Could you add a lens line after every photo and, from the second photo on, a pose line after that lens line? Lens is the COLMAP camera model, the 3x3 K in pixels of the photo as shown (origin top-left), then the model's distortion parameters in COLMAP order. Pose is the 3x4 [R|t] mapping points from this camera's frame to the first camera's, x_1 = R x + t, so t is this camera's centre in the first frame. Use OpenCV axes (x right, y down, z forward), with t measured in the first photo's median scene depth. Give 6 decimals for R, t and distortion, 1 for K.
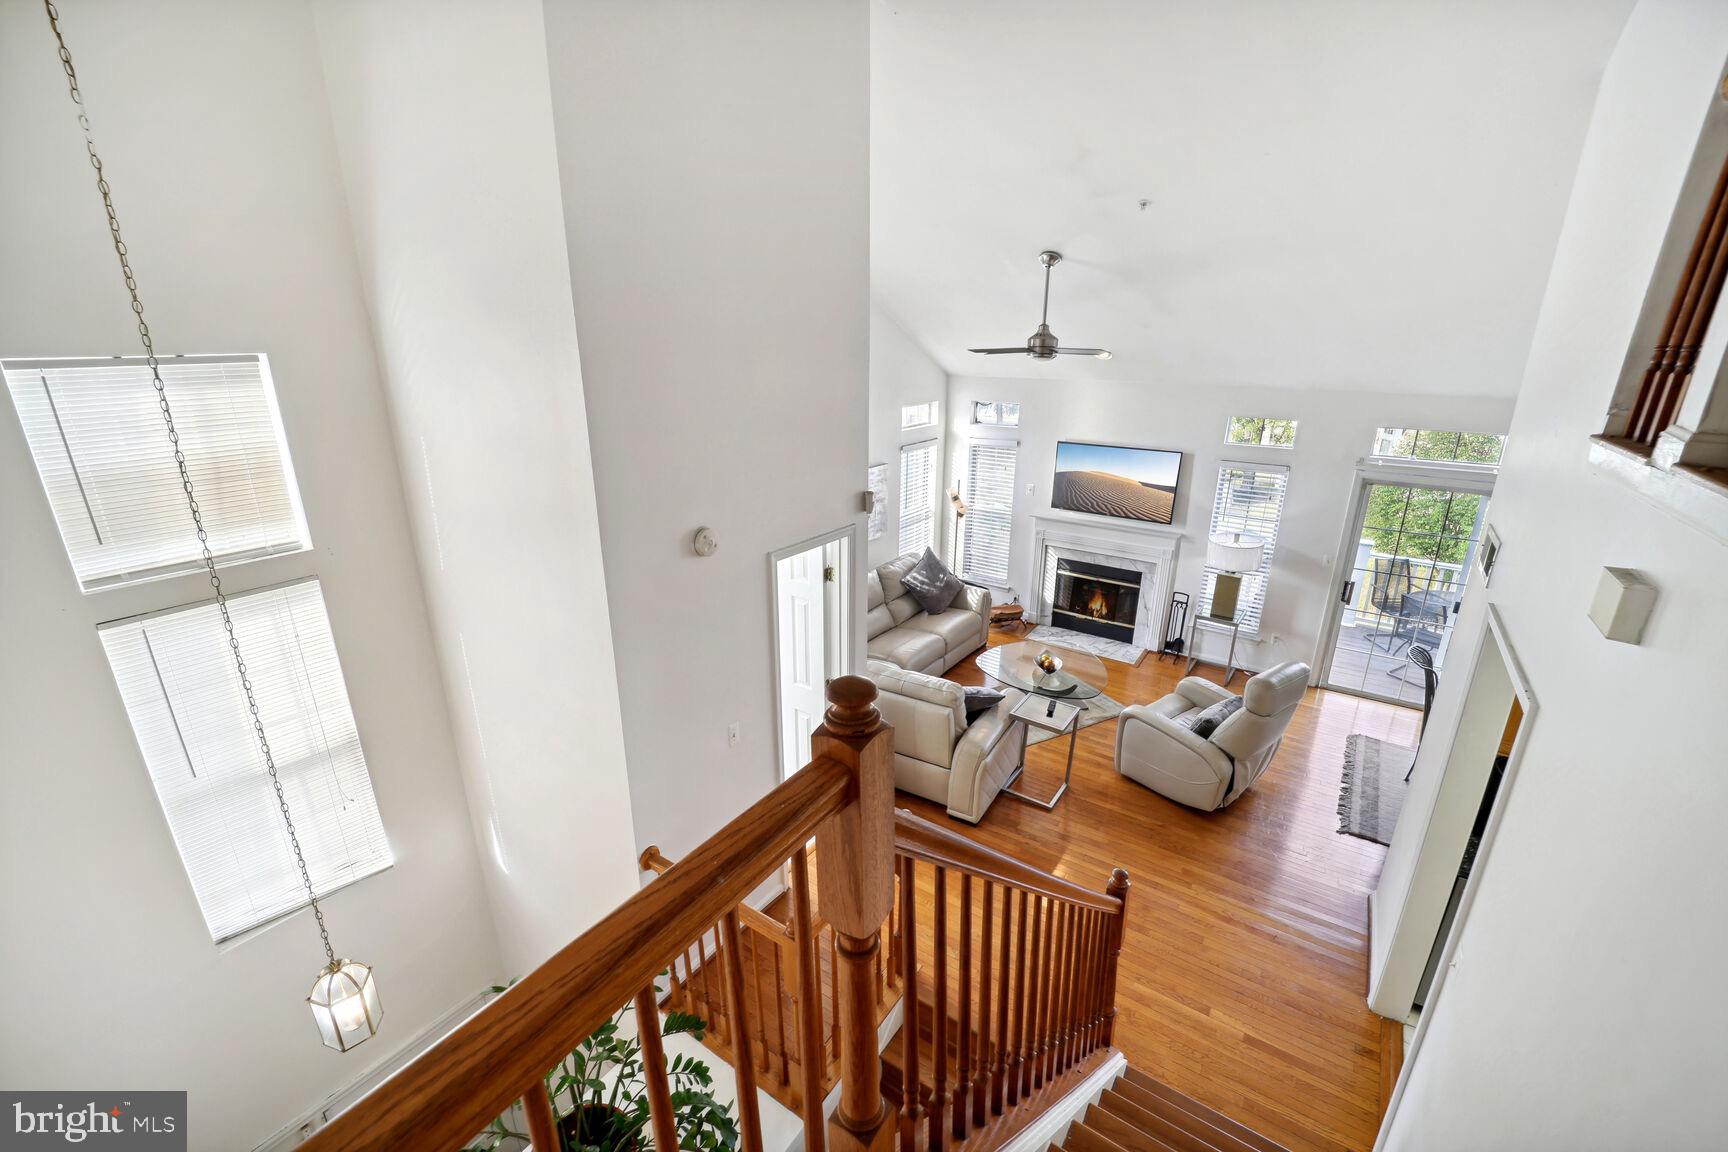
lens RADIAL K [[722.2, 0, 869.5], [0, 722.2, 573.3], [0, 0, 1]] dist [-0.002049, -0.000138]
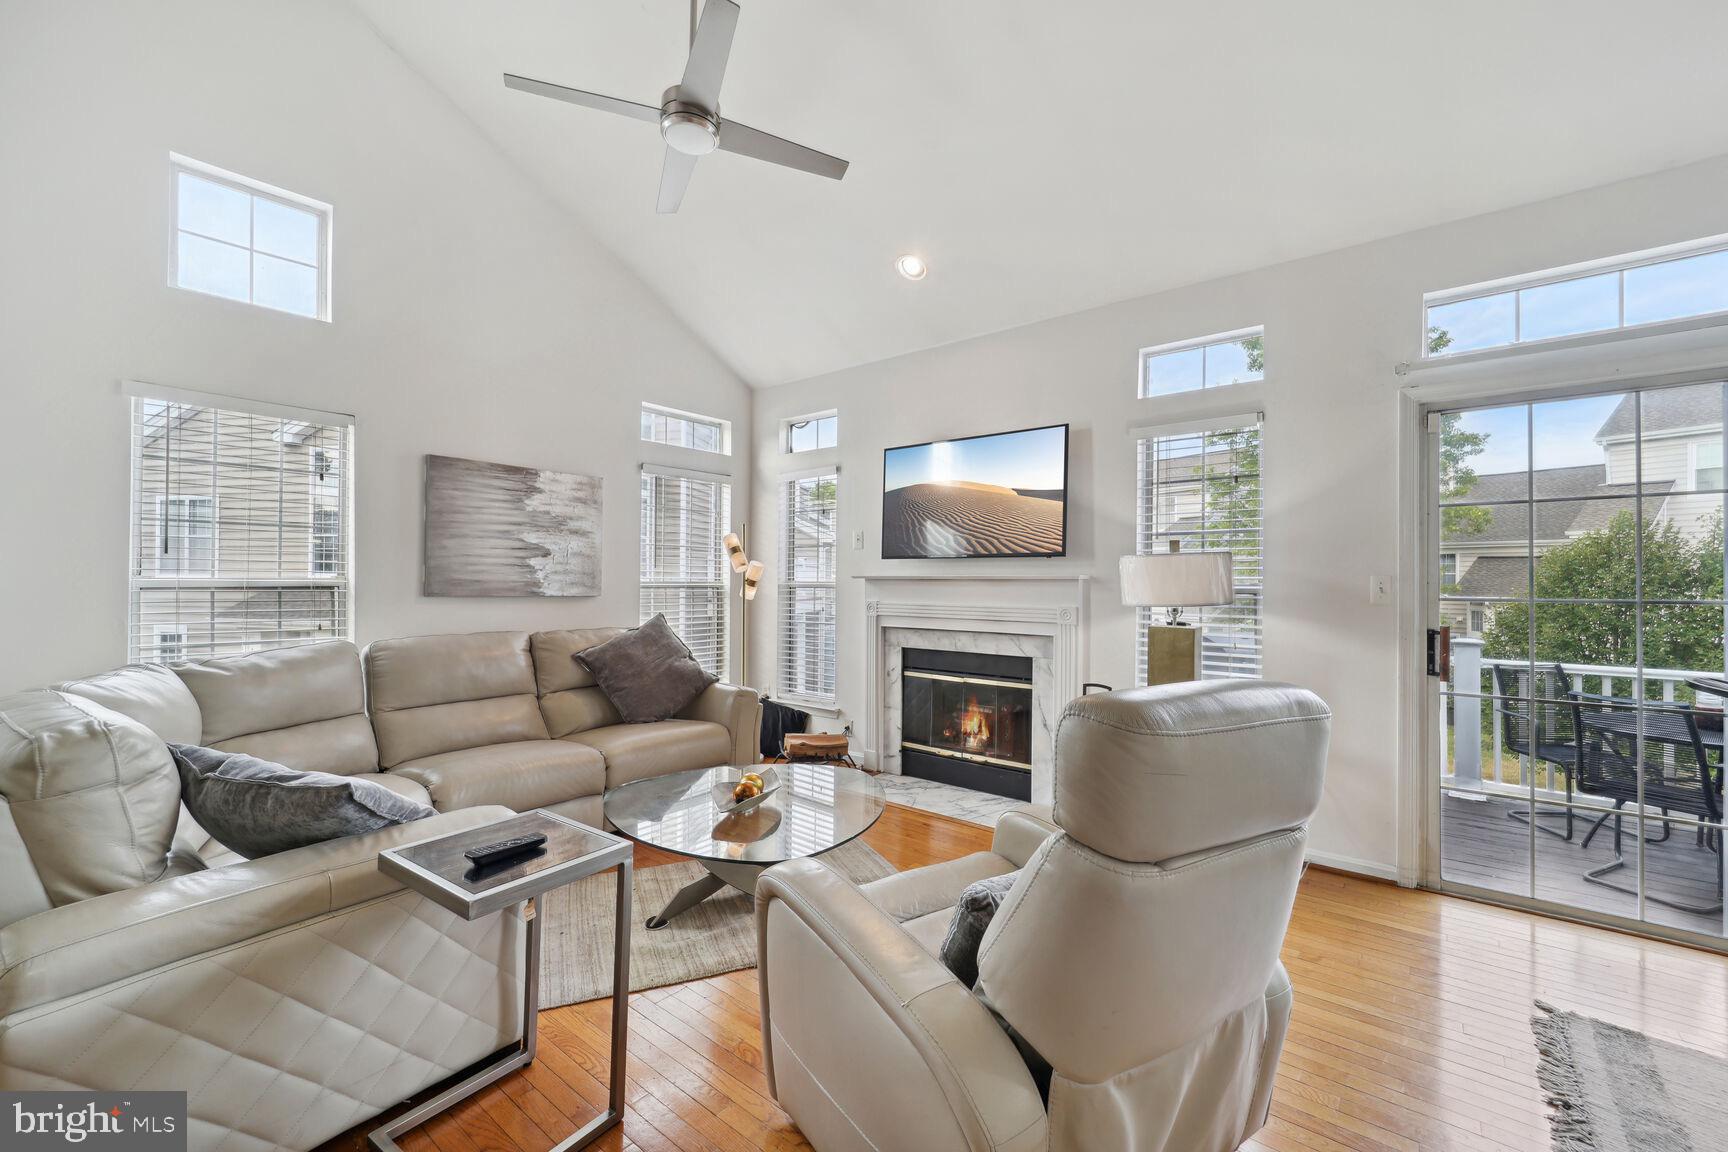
lens RADIAL K [[712.6, 0, 864.0], [0, 712.6, 576.0], [0, 0, 1]] dist [0.009464, 0.000149]
pose [[0.996093, -0.000257, -0.088305, 0.297144], [-0.028308, 0.946292, -0.322071, 0.116029], [0.083645, 0.323312, 0.942588, 0.460565]]
